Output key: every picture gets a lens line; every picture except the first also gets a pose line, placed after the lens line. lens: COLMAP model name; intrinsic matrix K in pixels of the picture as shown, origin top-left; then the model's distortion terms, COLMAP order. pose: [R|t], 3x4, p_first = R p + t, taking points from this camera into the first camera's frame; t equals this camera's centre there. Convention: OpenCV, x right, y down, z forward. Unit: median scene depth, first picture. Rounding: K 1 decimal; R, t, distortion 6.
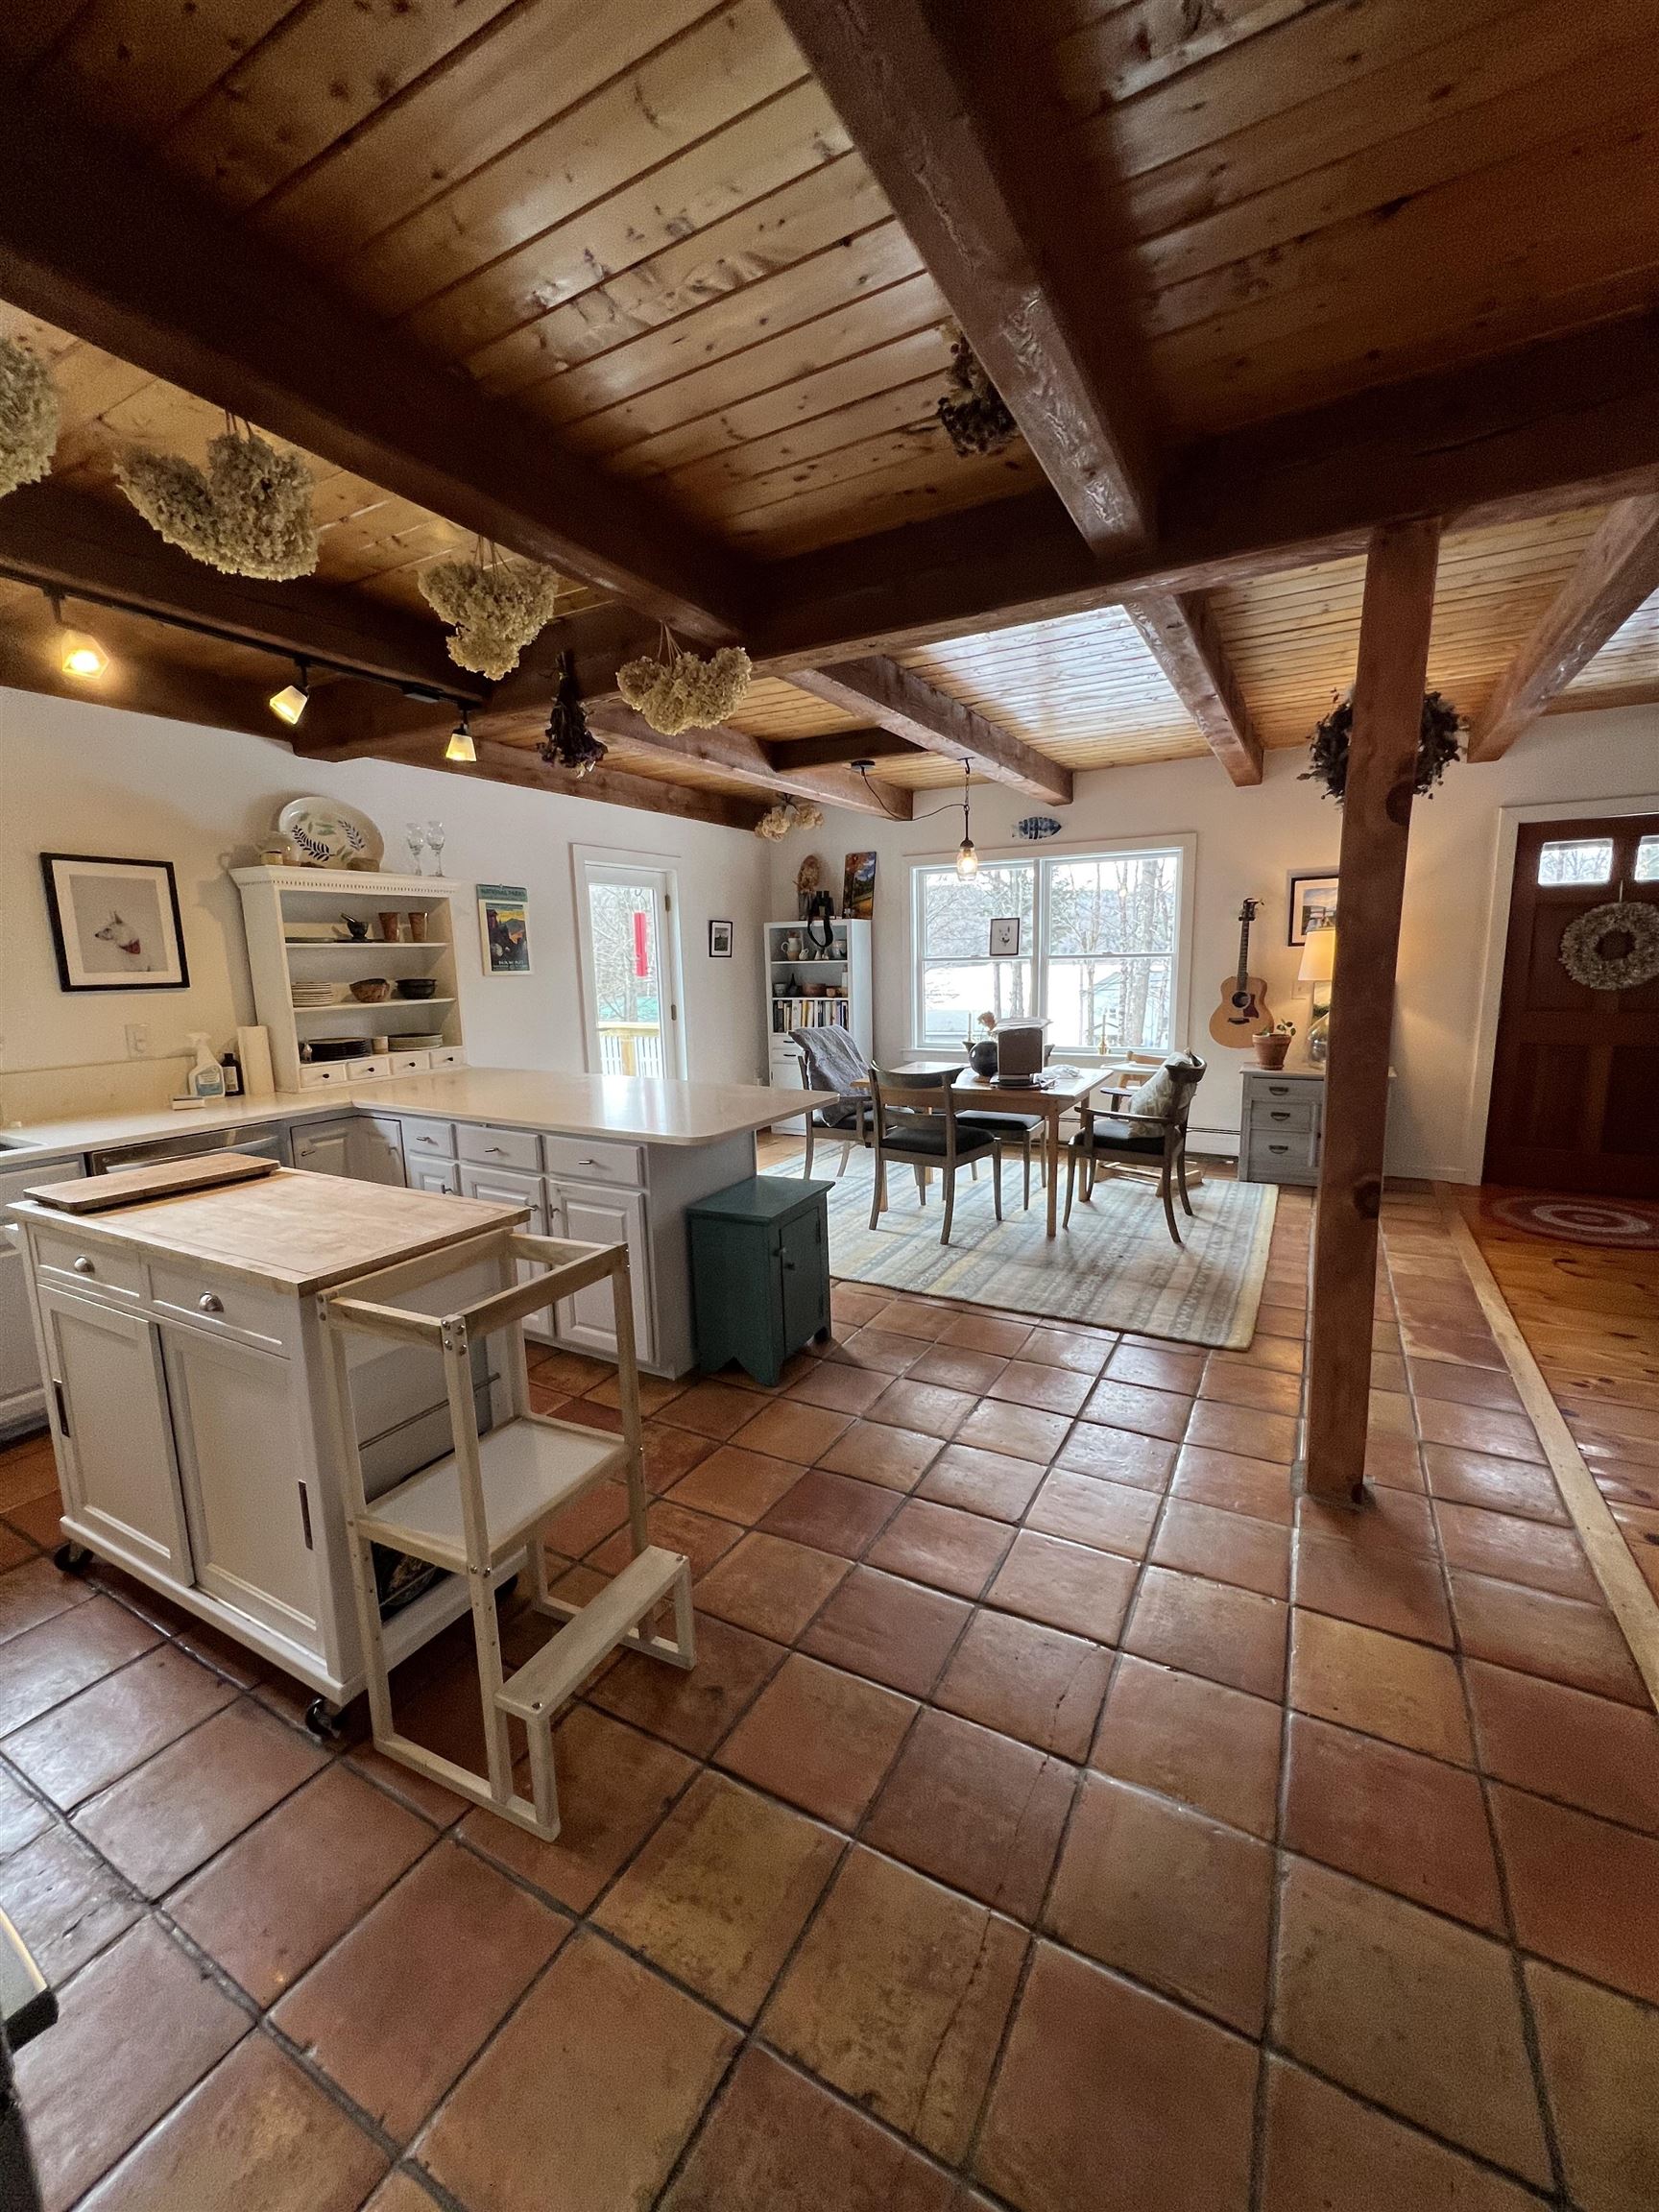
lens RADIAL K [[887.9, 0, 828.2], [0, 887.9, 1109.6], [0, 0, 1]] dist [0.000412, 0.000003]
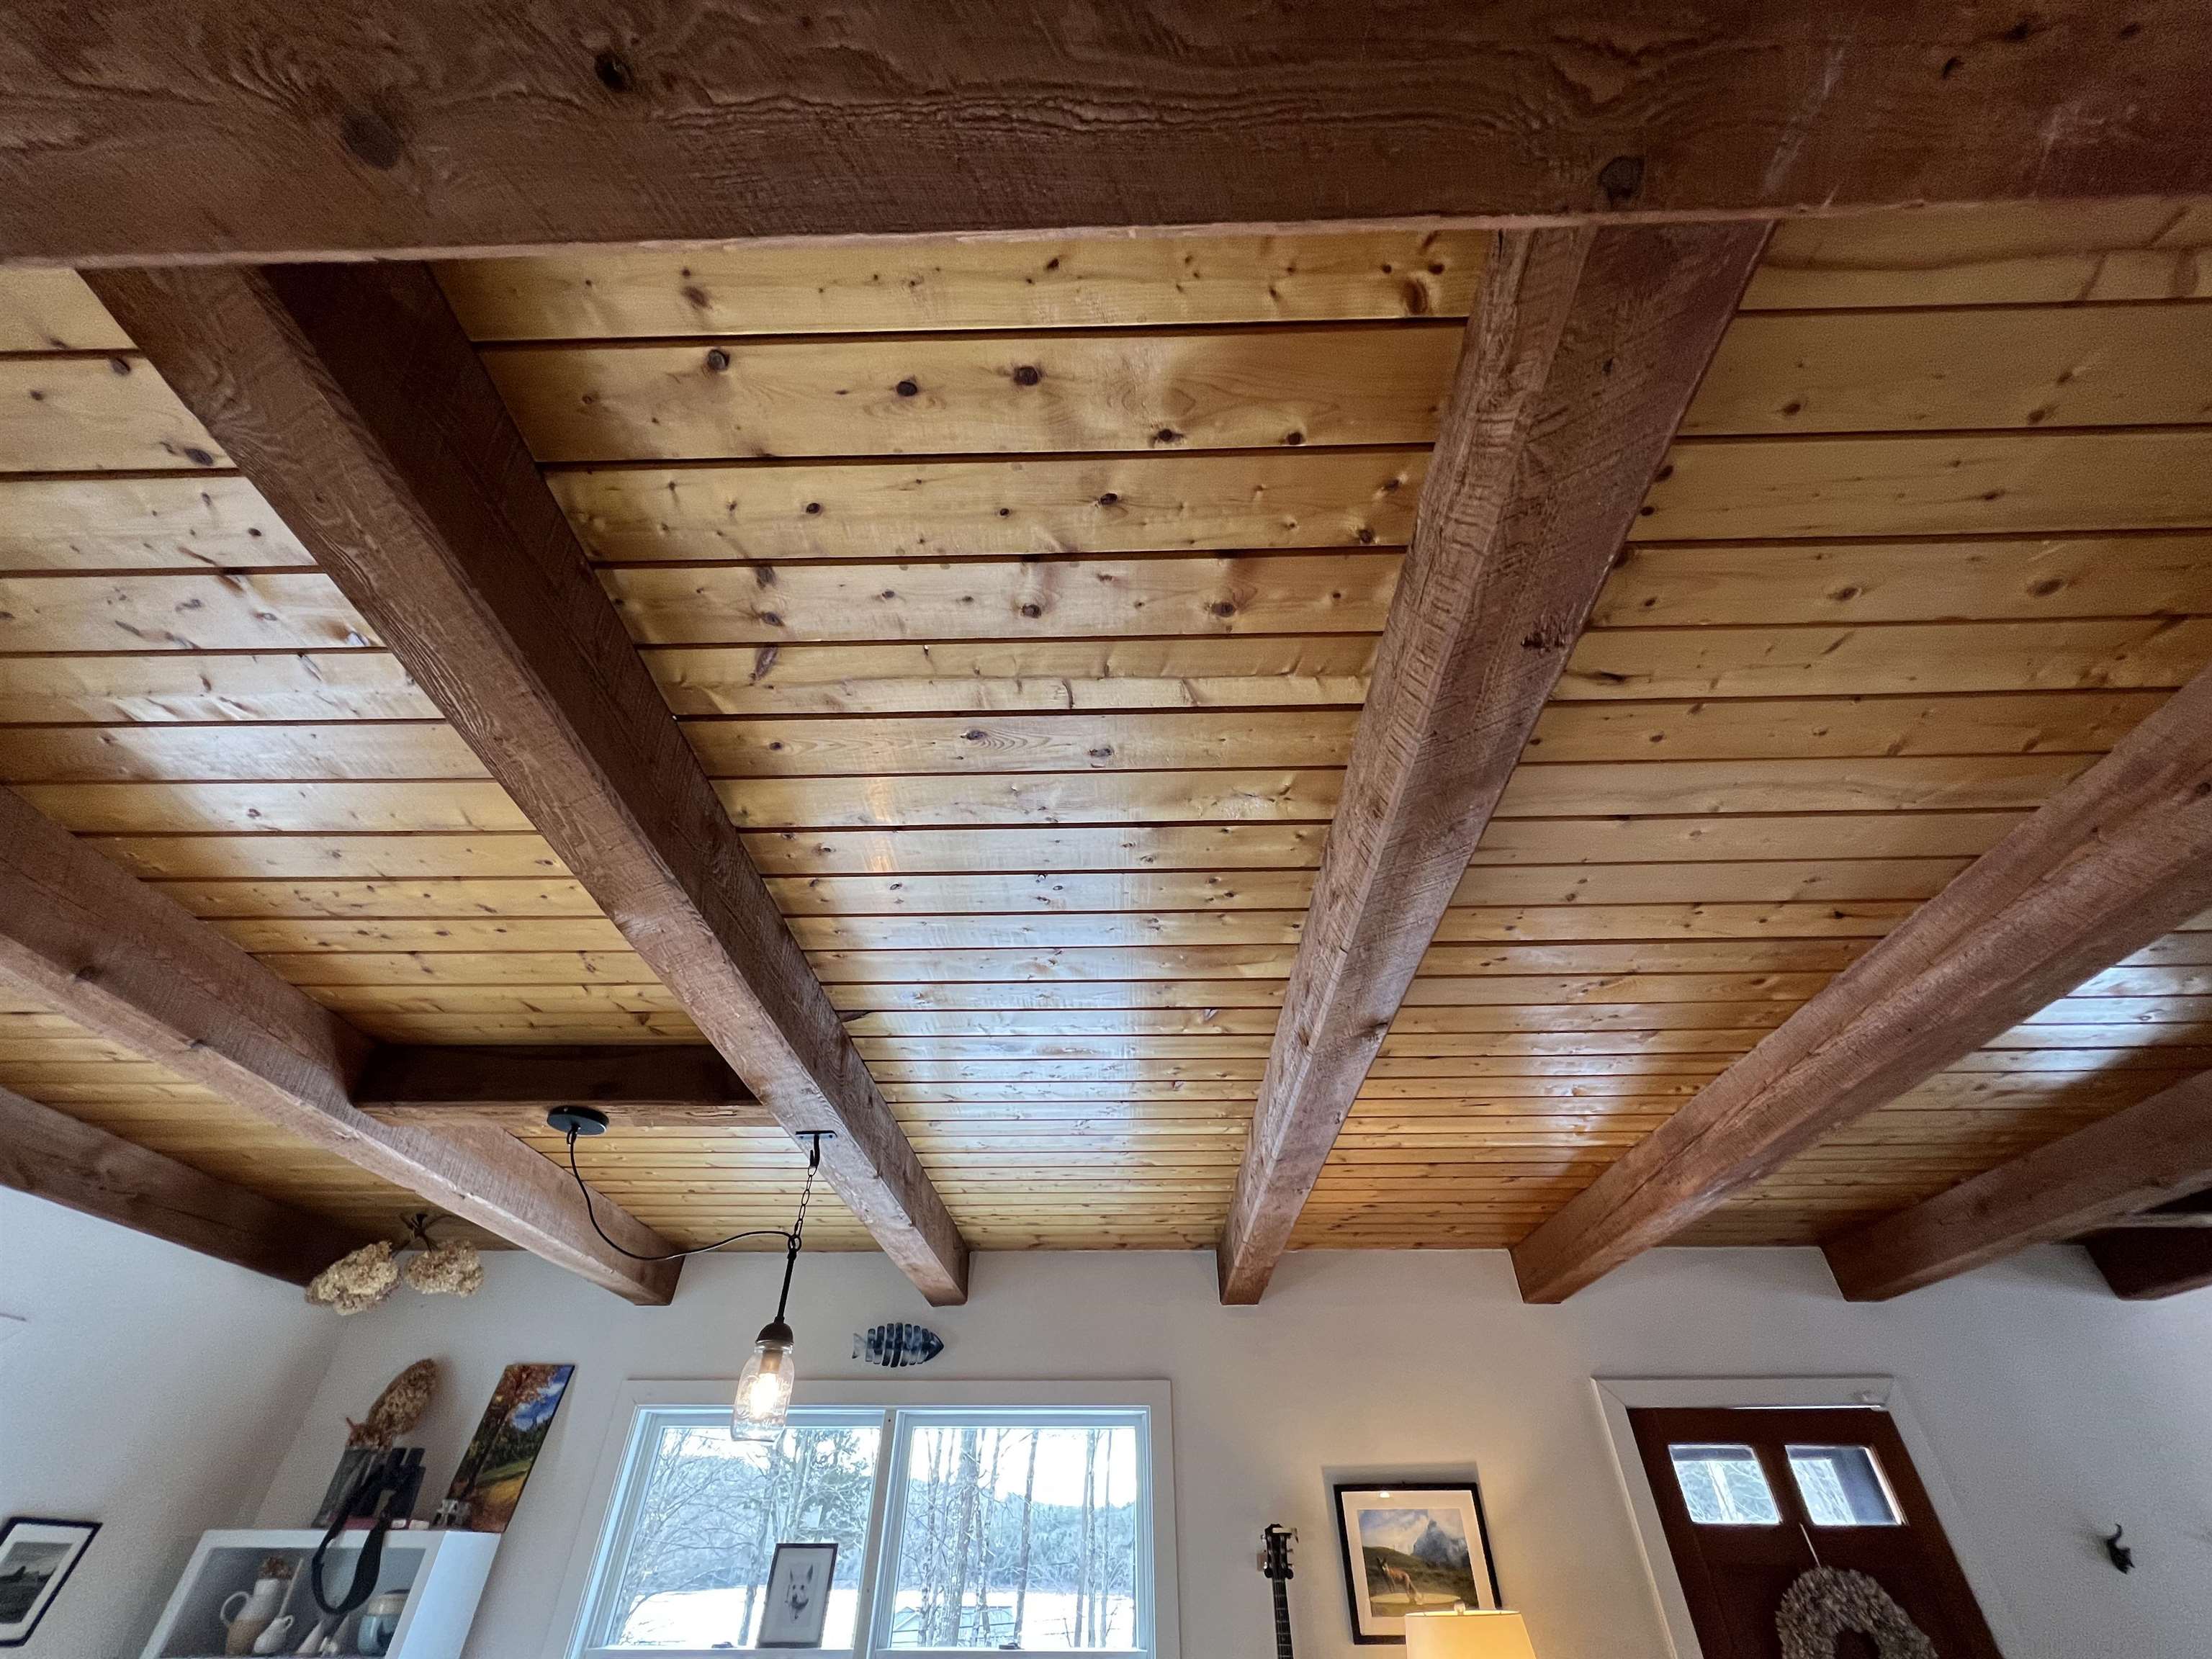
lens RADIAL K [[887.9, 0, 1110.1], [0, 887.9, 832.3], [0, 0, 1]] dist [0.000412, 0.000003]
pose [[0.884845, 0.315991, 0.342344, 0.057923], [0.056899, 0.656025, -0.752591, -0.098327], [-0.462398, 0.685406, 0.562501, 0.393722]]
